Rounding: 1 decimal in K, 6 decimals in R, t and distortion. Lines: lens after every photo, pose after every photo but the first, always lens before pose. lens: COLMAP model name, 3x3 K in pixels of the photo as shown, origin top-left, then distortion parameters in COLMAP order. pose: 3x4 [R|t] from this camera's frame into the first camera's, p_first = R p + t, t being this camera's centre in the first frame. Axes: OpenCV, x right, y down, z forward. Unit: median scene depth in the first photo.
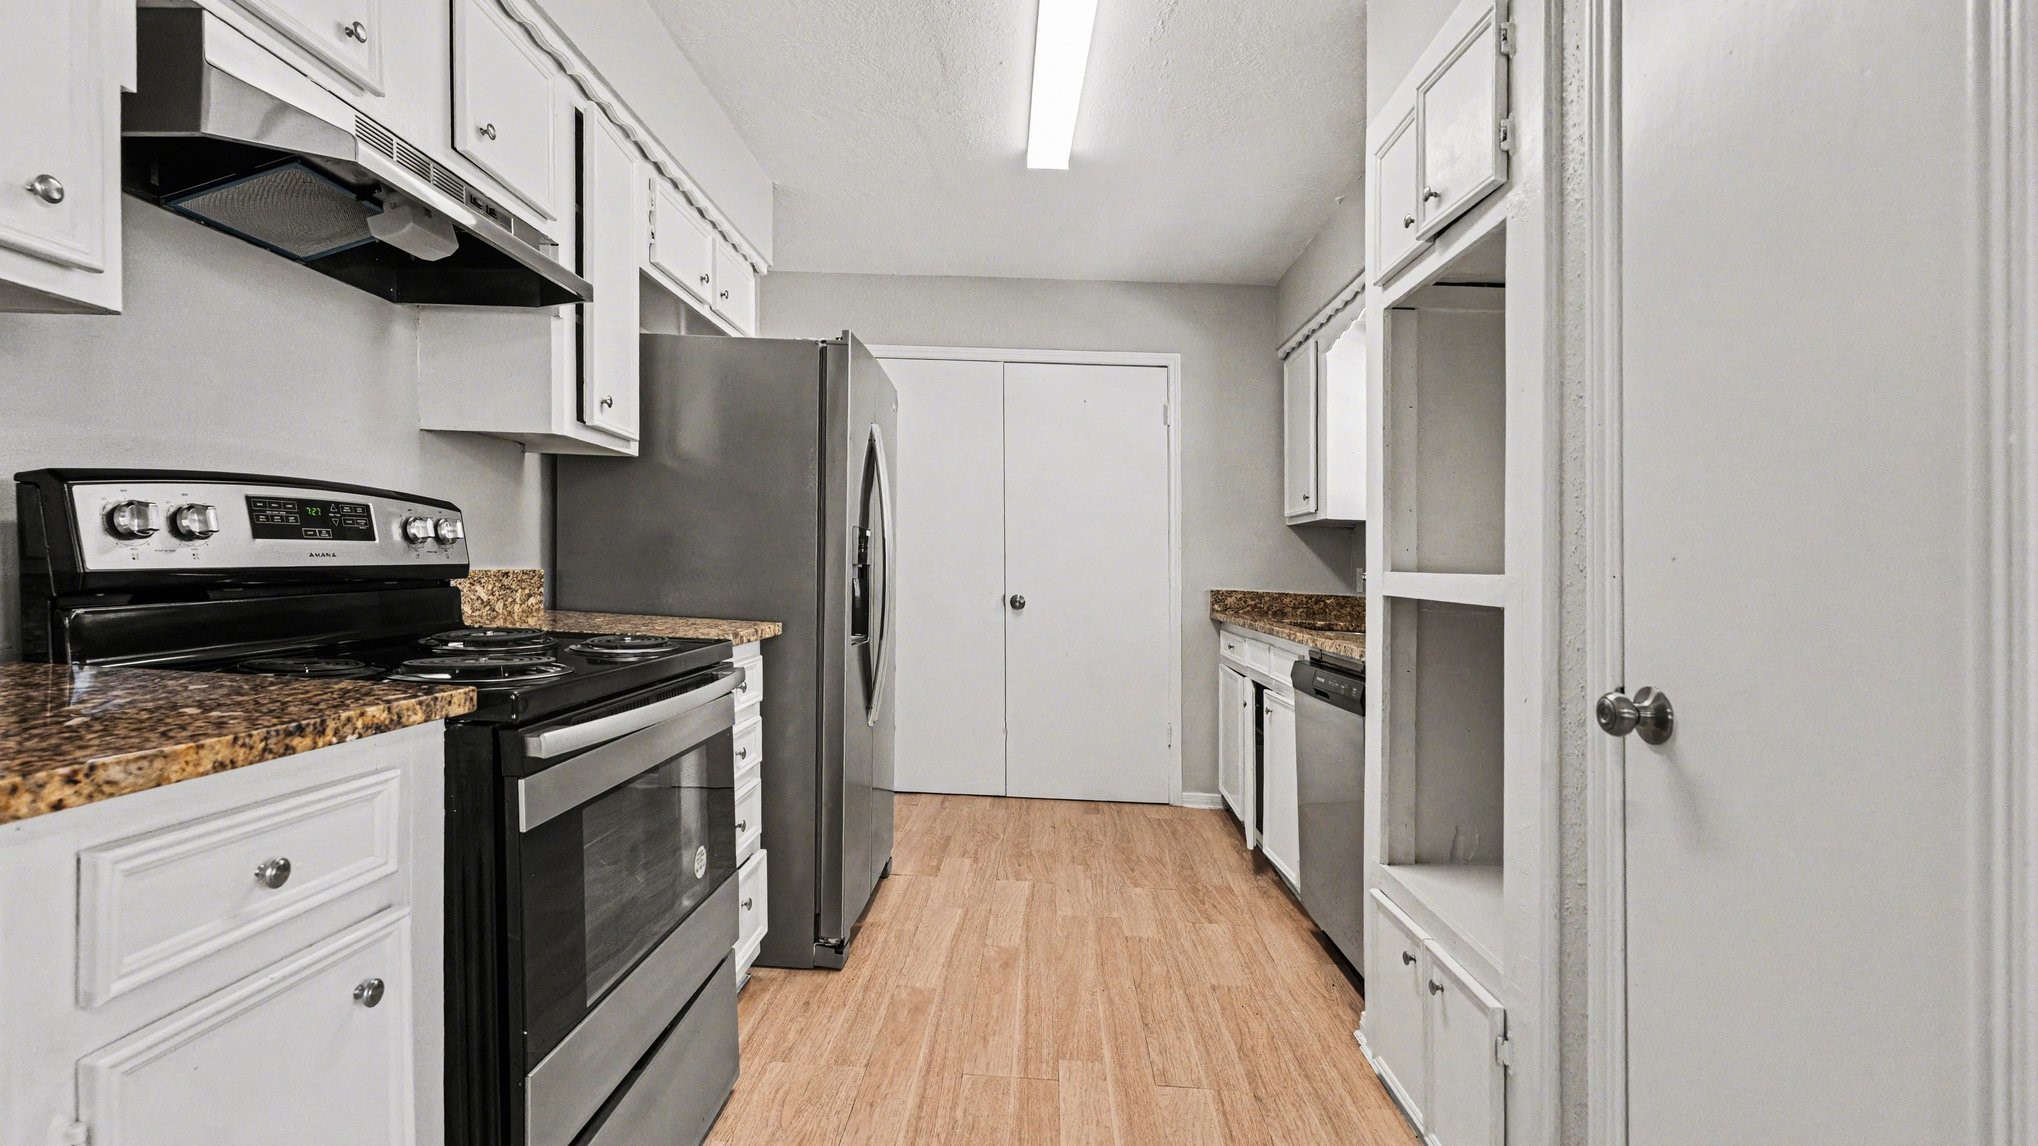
lens RADIAL K [[900.0, 0, 1024.5], [0, 900.0, 553.7], [0, 0, 1]] dist [0.000152, -0.000108]
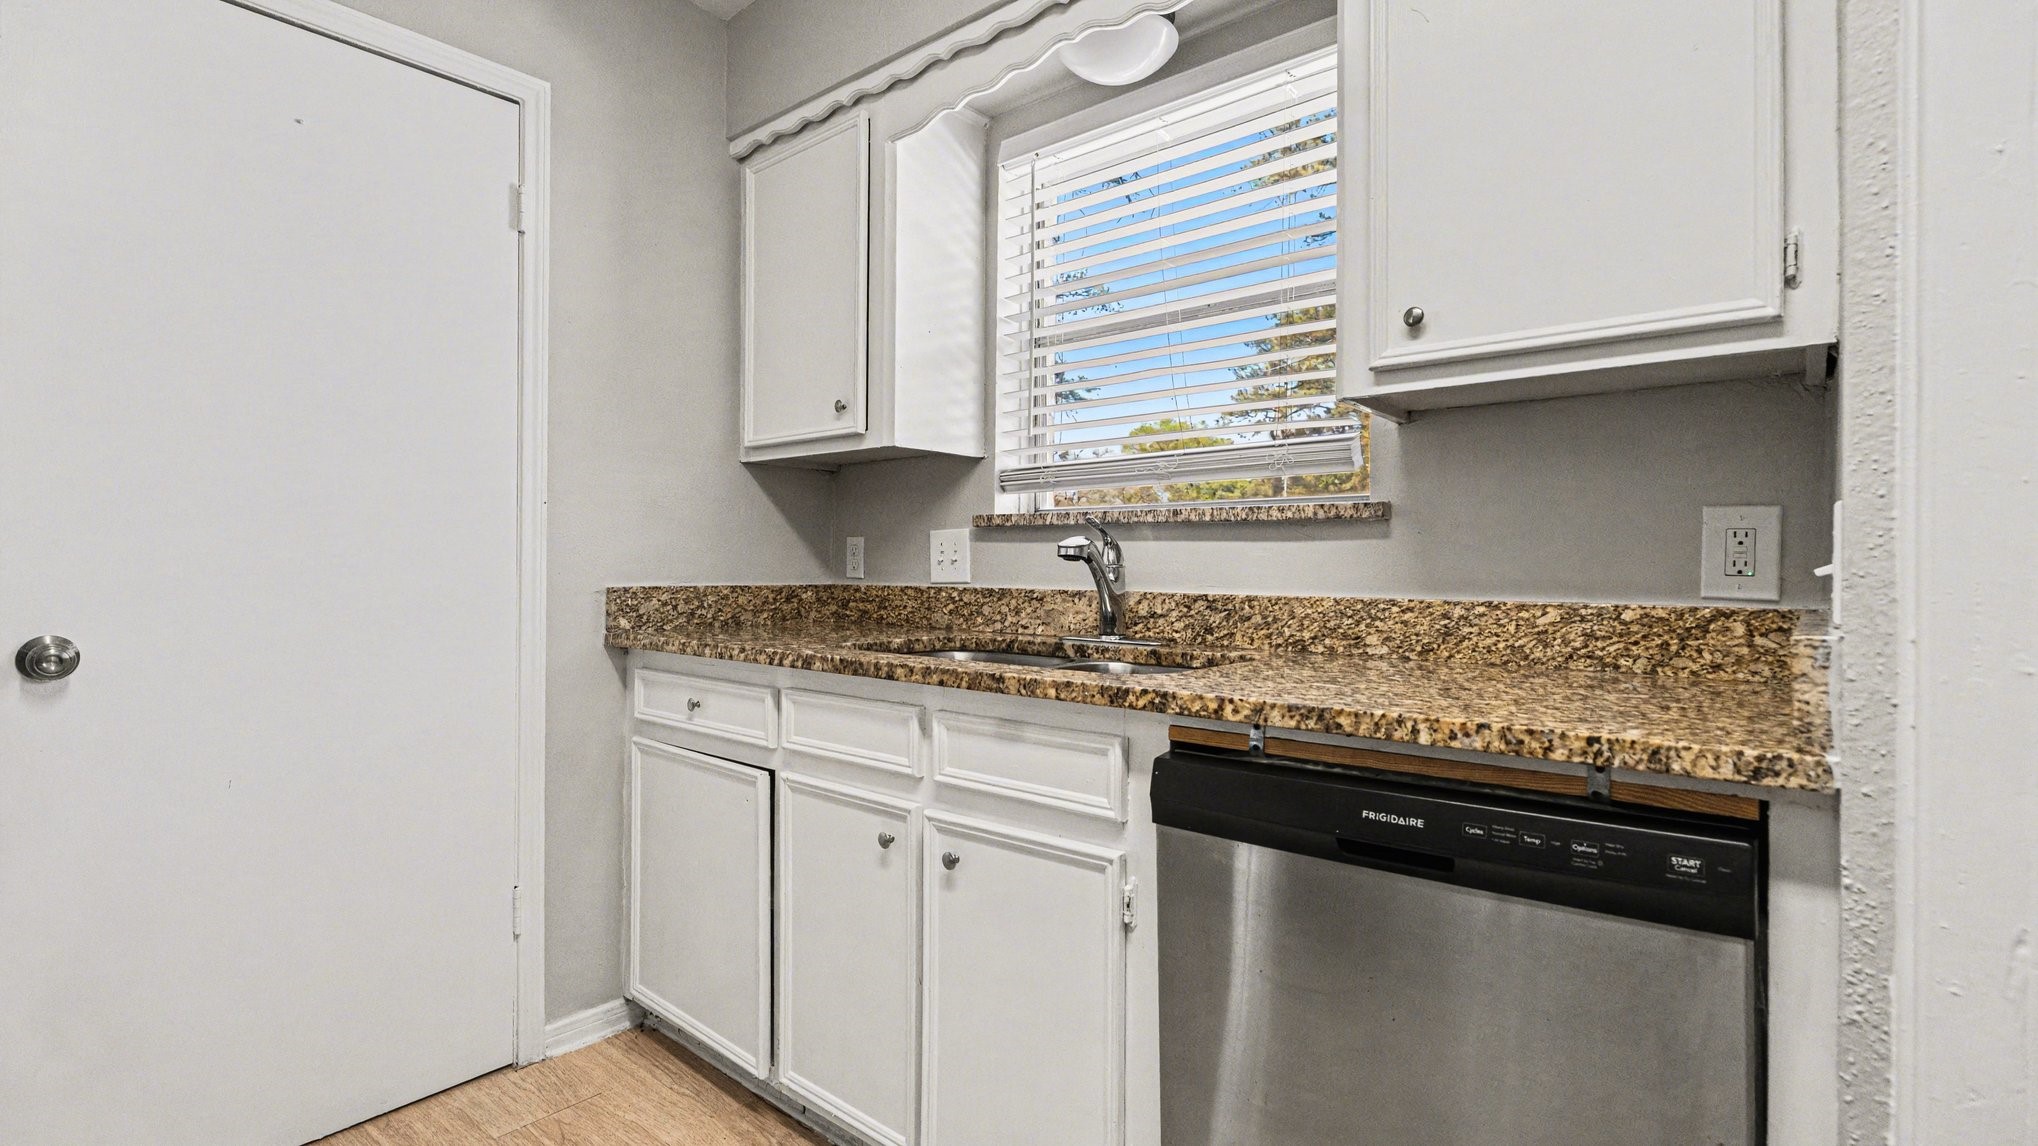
lens RADIAL K [[930.7, 0, 1013.6], [0, 930.7, 525.7], [0, 0, 1]] dist [0.001418, 0.000165]
pose [[0.640340, -0.004114, 0.768080, -0.091545], [0.009648, 0.999950, -0.002688, 0.021327], [-0.768031, 0.009131, 0.640348, 1.104821]]
